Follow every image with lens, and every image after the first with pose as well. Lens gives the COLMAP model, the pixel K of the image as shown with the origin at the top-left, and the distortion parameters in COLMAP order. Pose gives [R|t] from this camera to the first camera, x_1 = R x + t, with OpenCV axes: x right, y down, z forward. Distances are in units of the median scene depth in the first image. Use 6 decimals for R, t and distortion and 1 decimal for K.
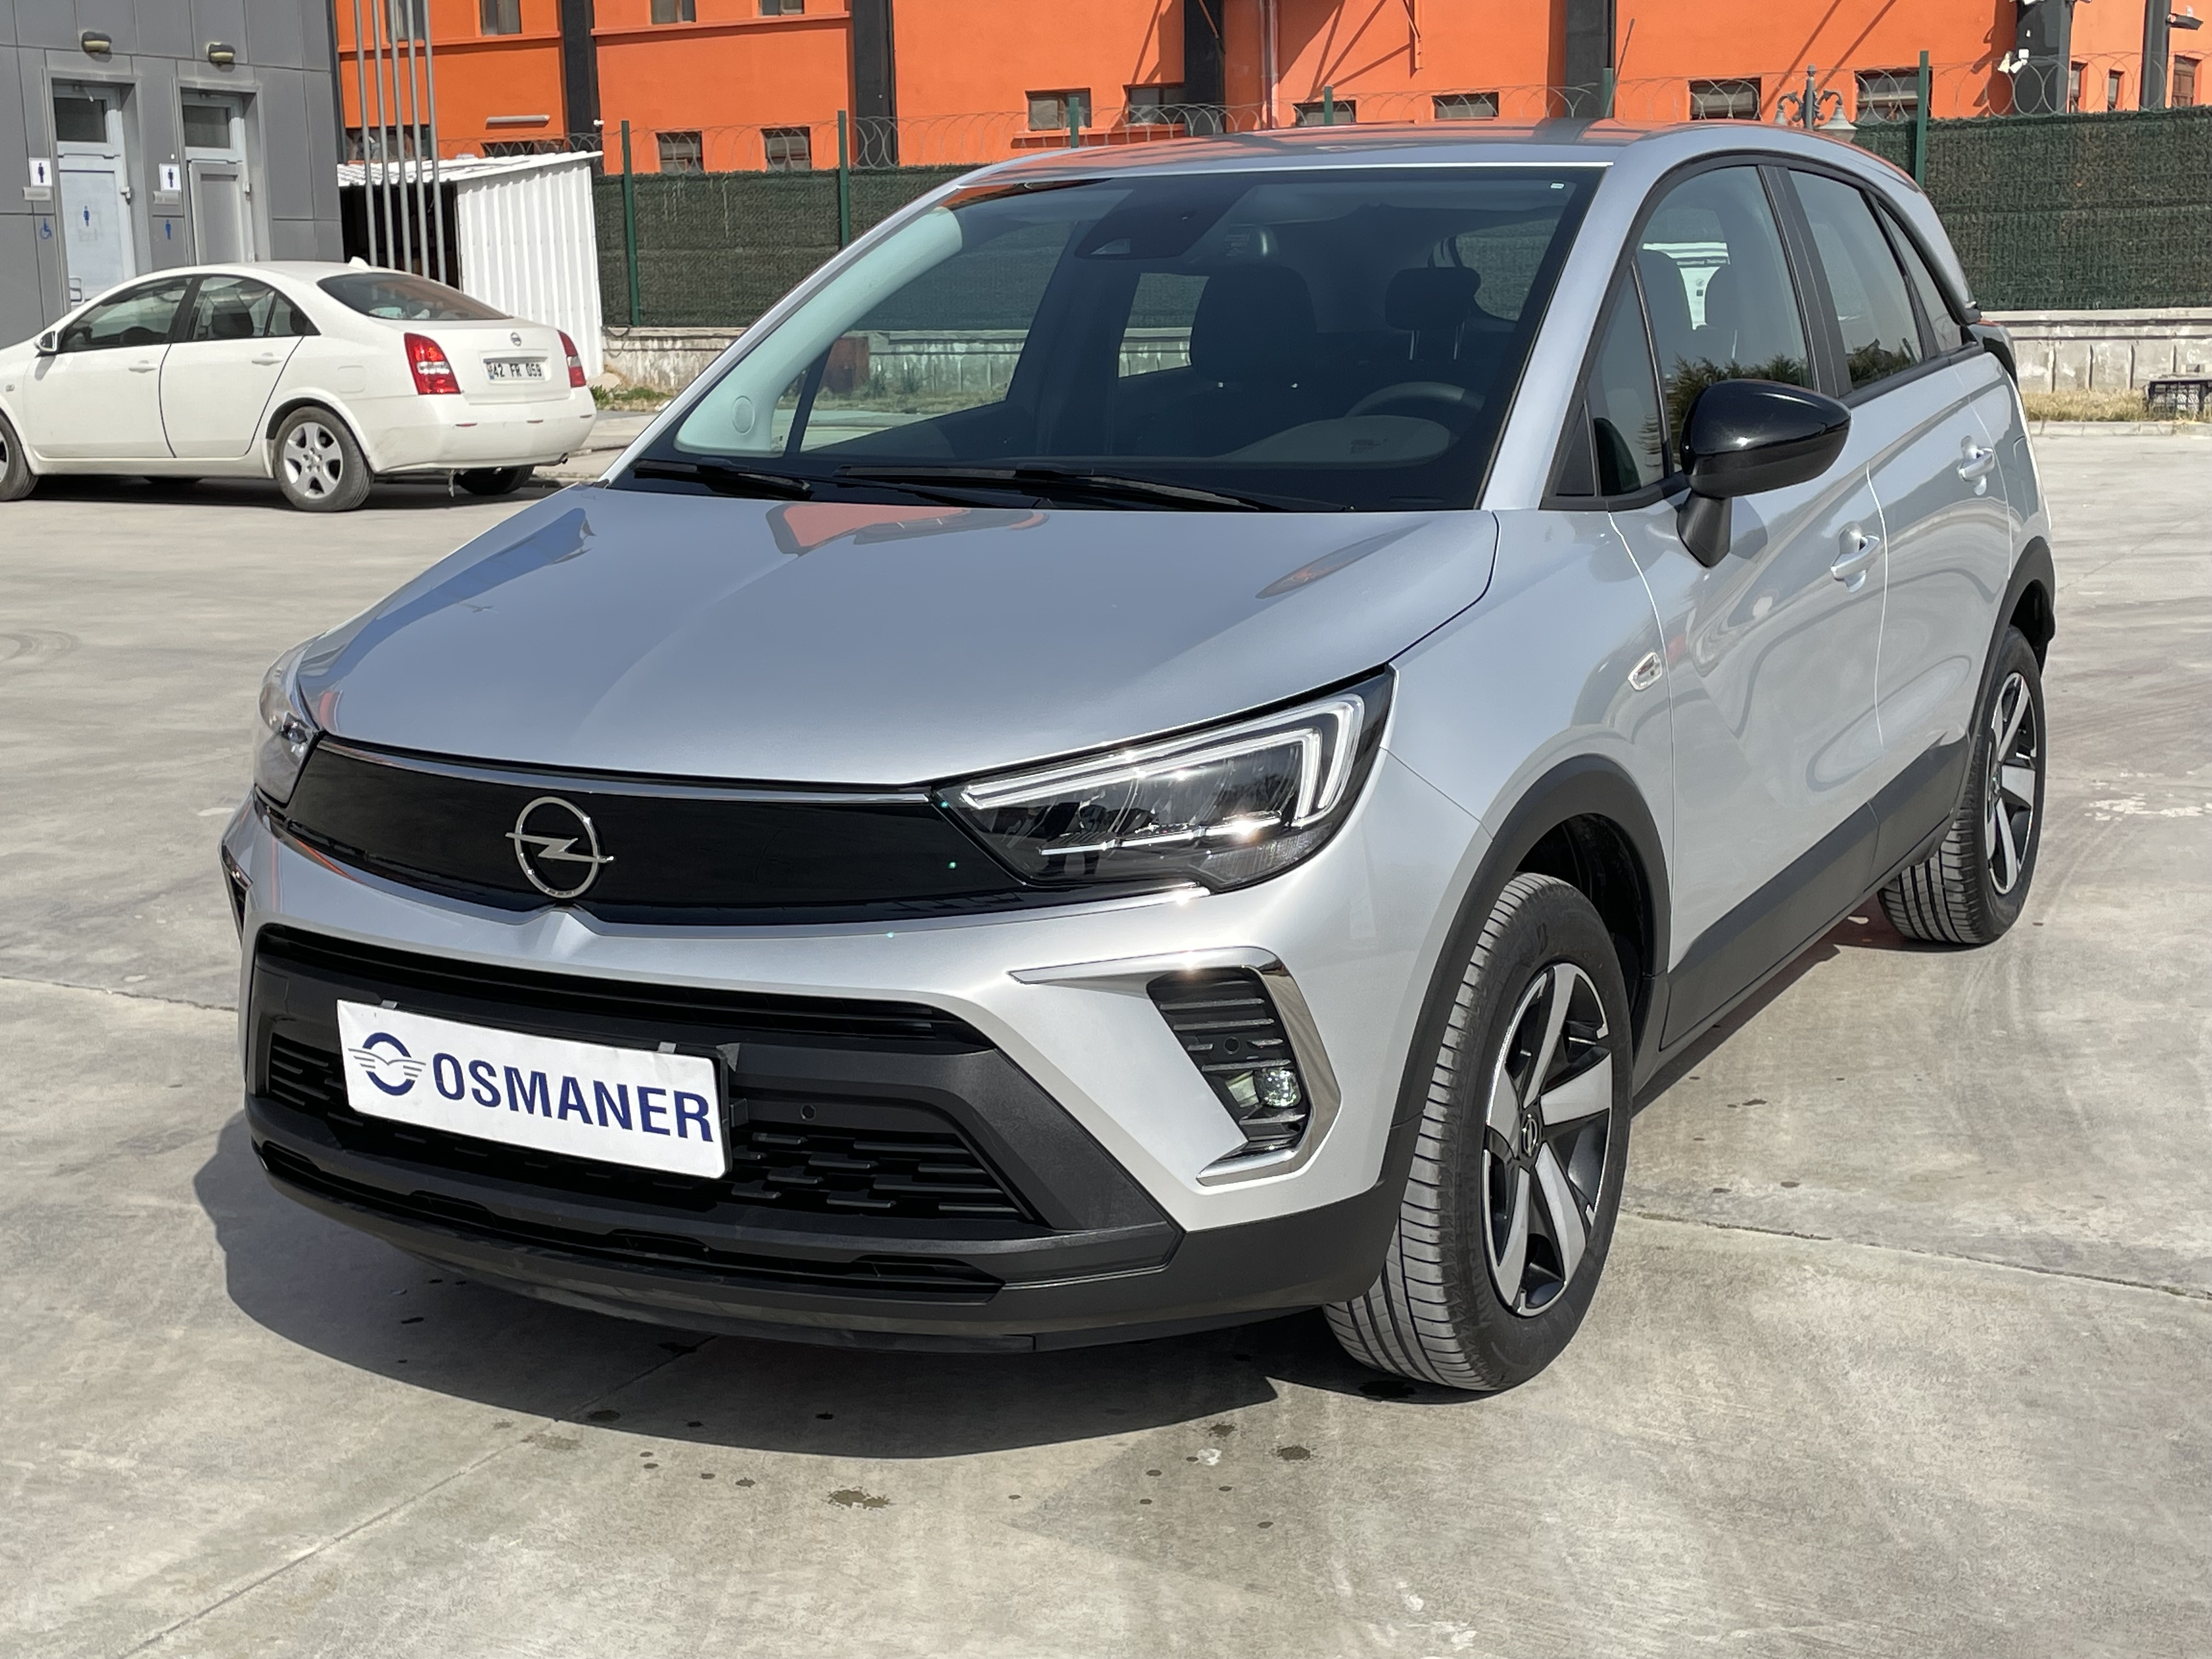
lens RADIAL K [[2895.6, 0, 1091.2], [0, 2895.6, 832.6], [0, 0, 1]] dist [0.071199, 0.000000]
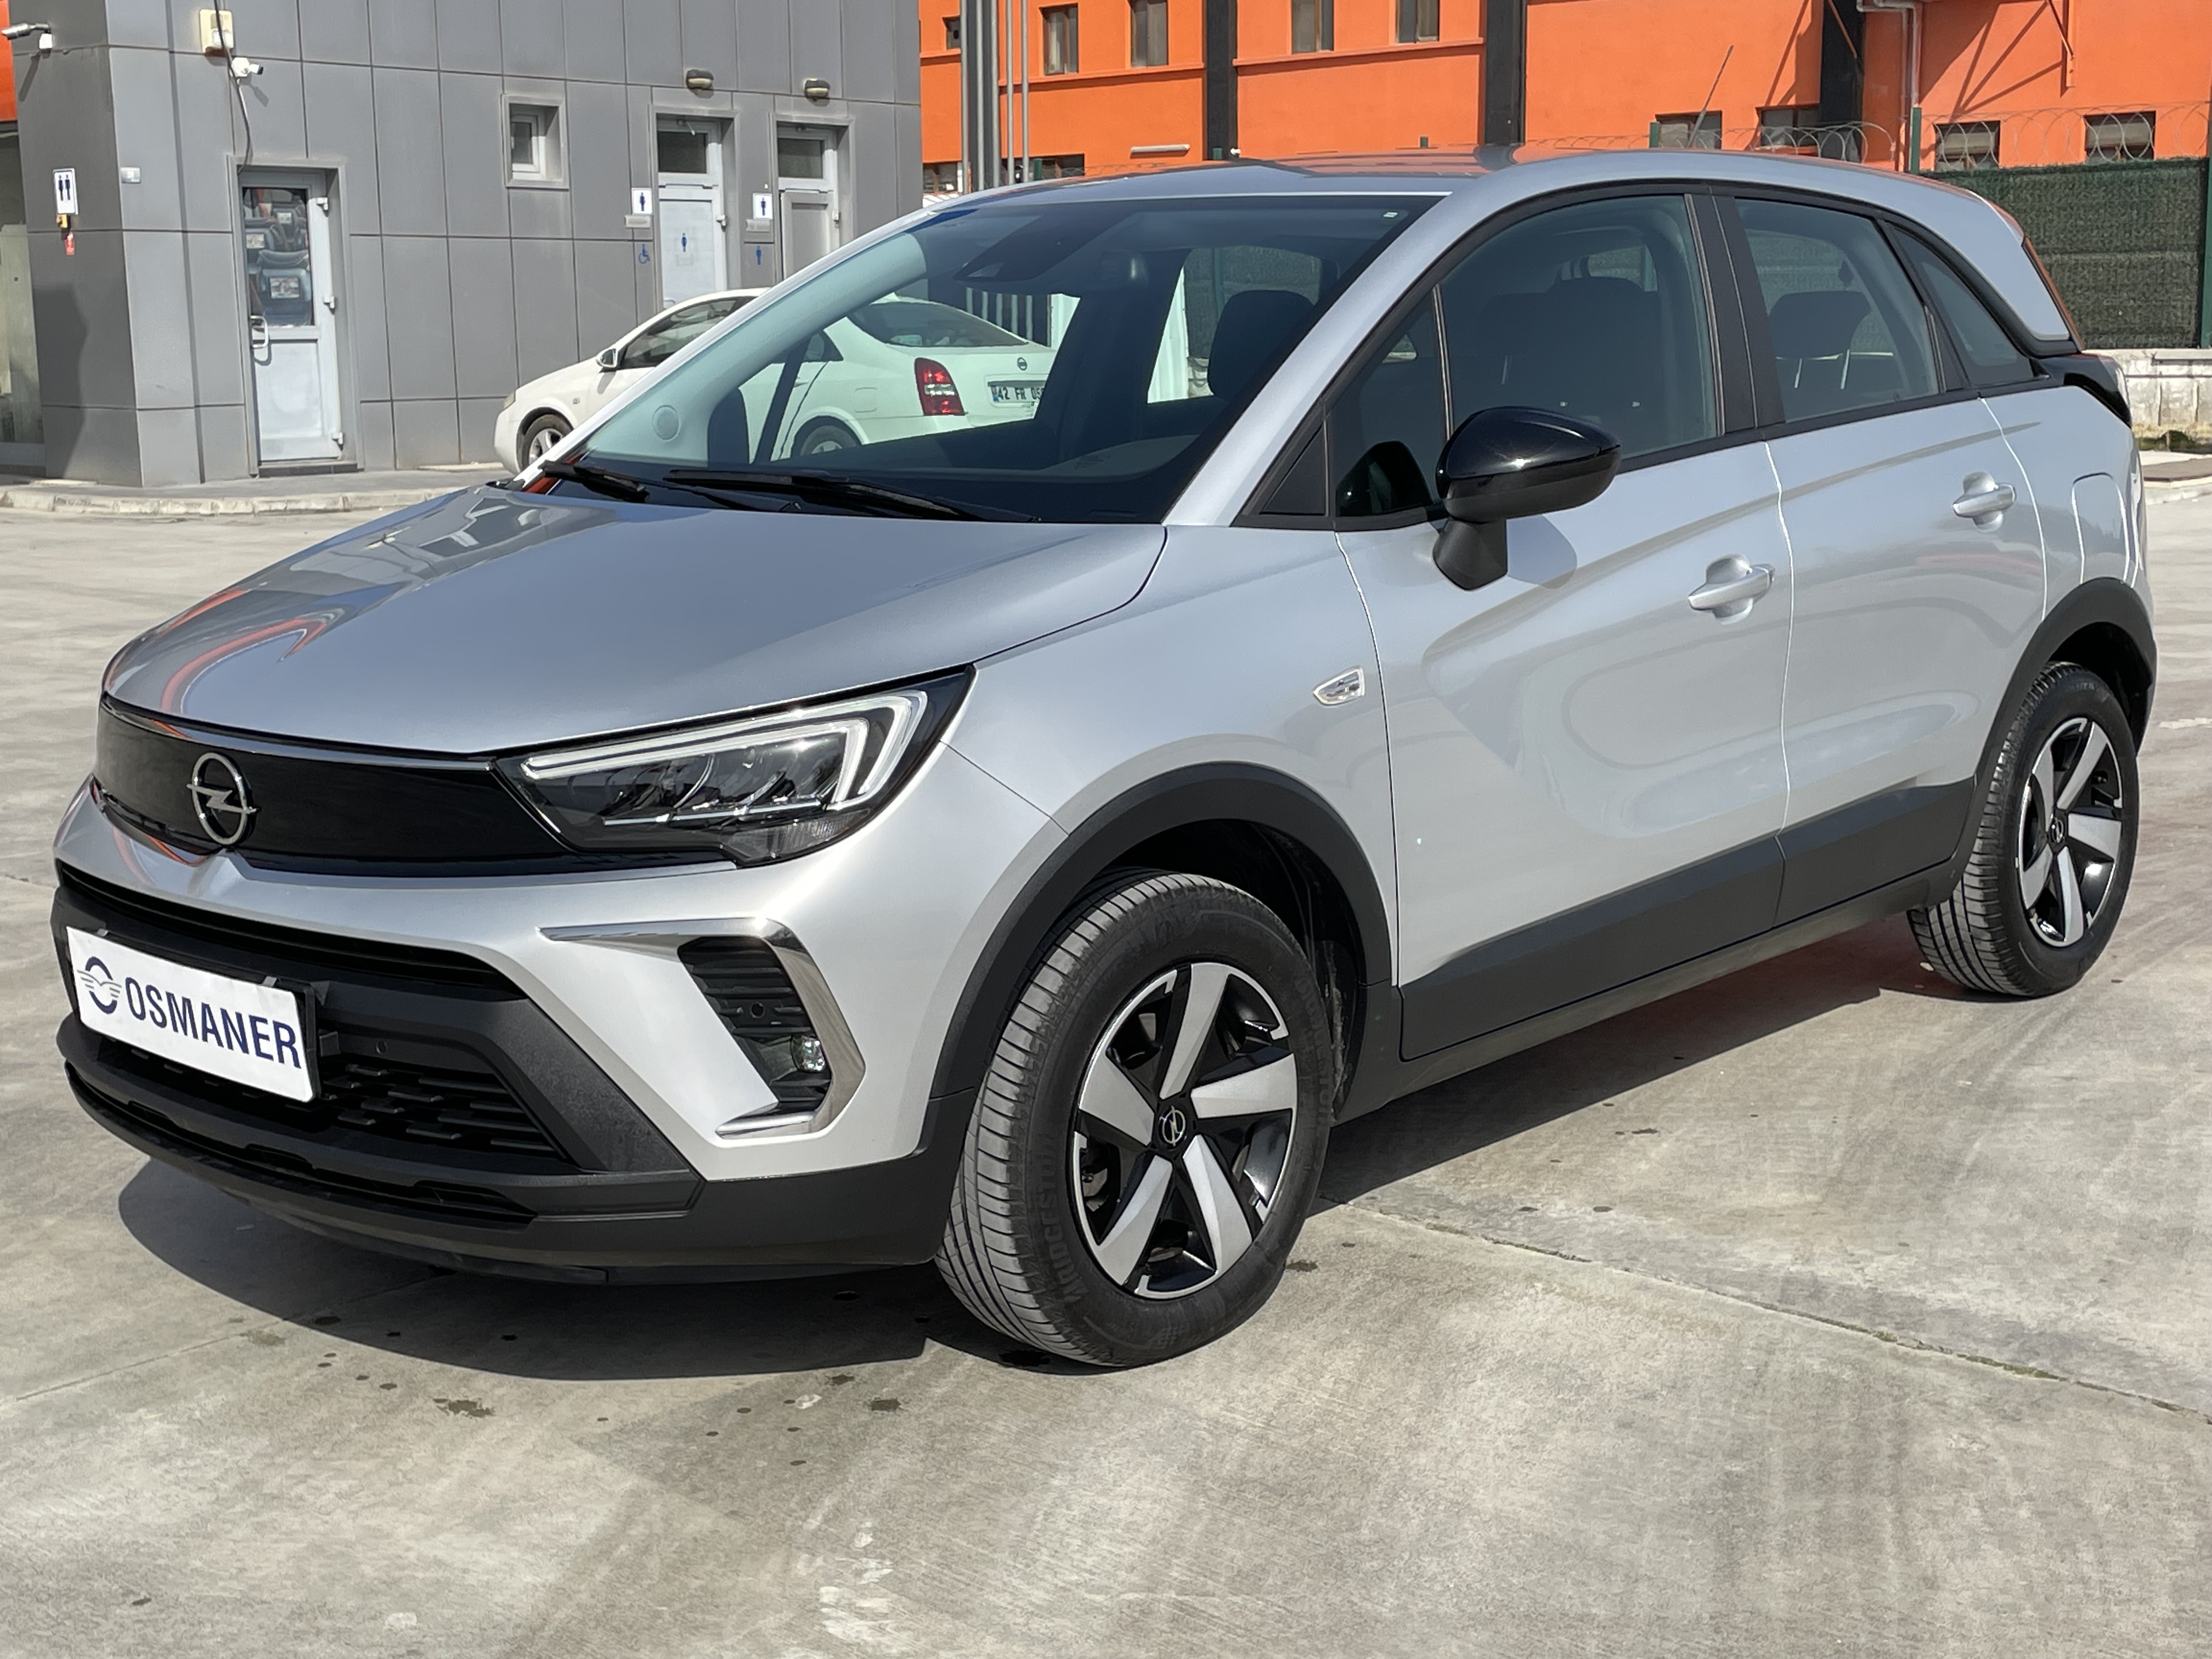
lens RADIAL K [[2895.6, 0, 1121.3], [0, 2895.6, 846.8], [0, 0, 1]] dist [0.071199, 0.000000]
pose [[0.974713, 0.049941, -0.217809, 0.359441], [-0.050773, 0.998709, 0.001780, 0.003488], [0.217616, 0.009324, 0.975990, -0.017694]]
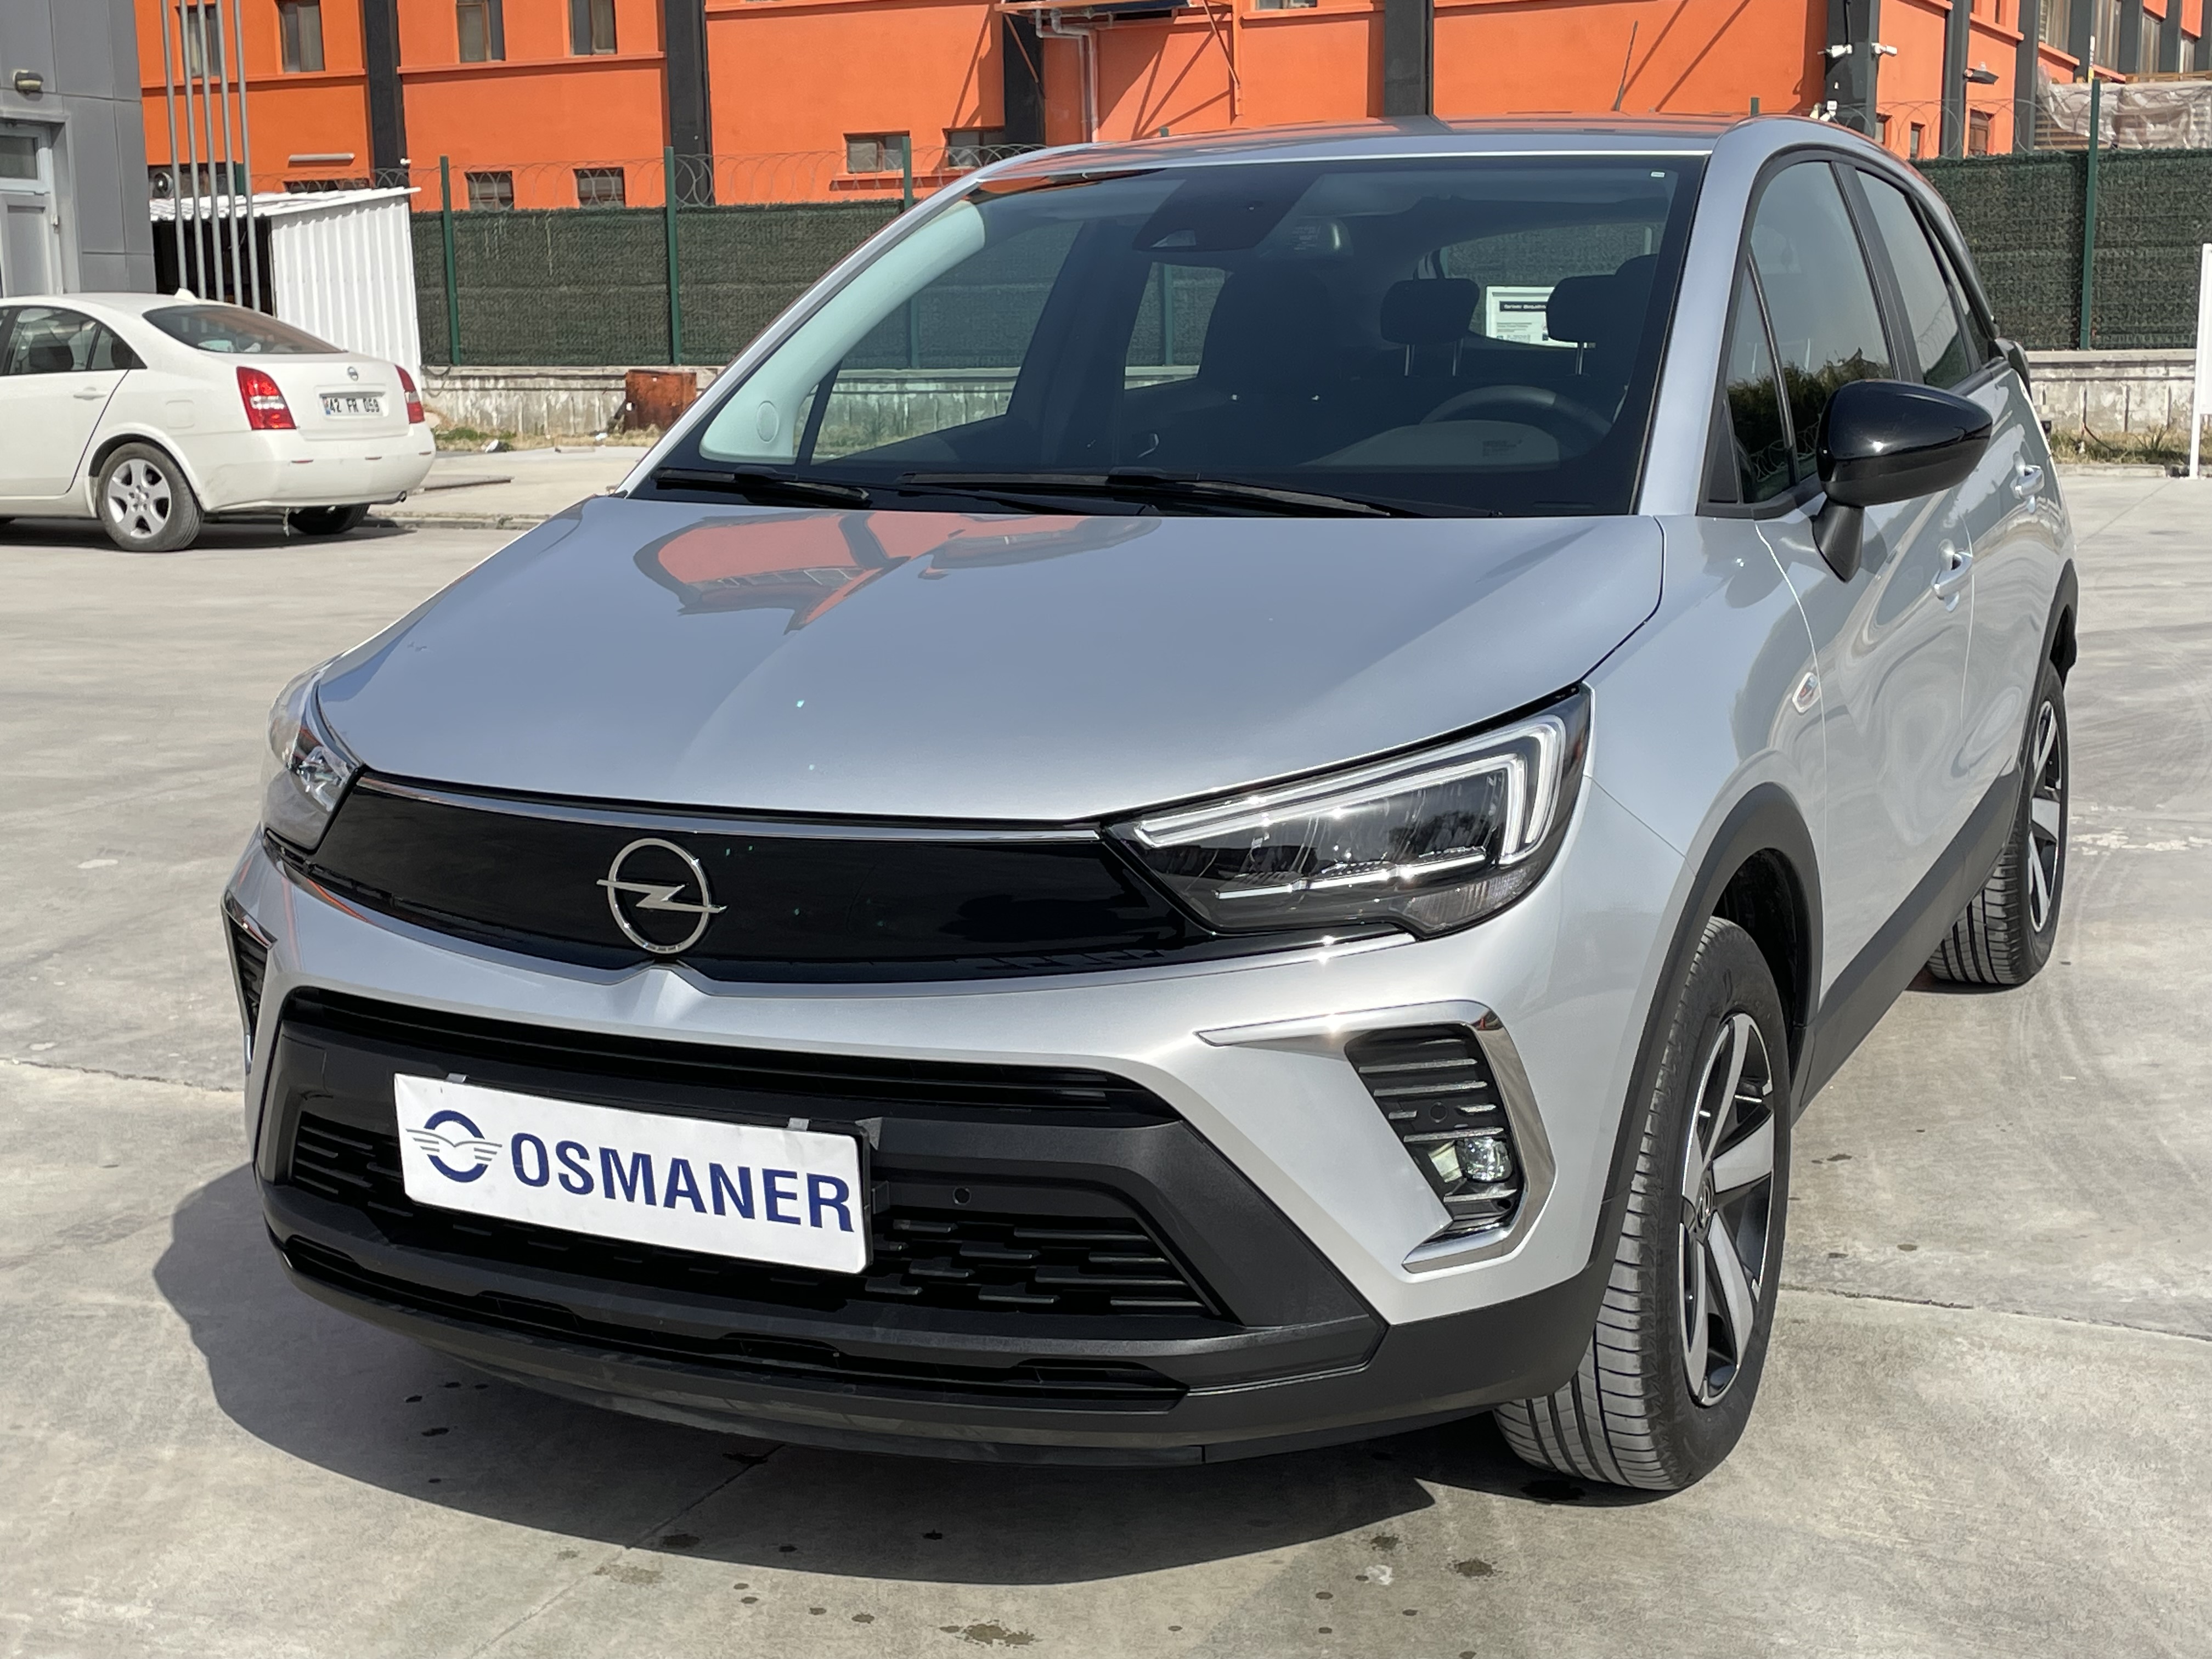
lens RADIAL K [[2895.6, 0, 1085.8], [0, 2895.6, 815.6], [0, 0, 1]] dist [0.071199, 0.000000]
pose [[0.997747, -0.007932, 0.066623, -0.102168], [0.009371, 0.999729, -0.021308, 0.000687], [-0.066436, 0.021884, 0.997551, 0.106506]]
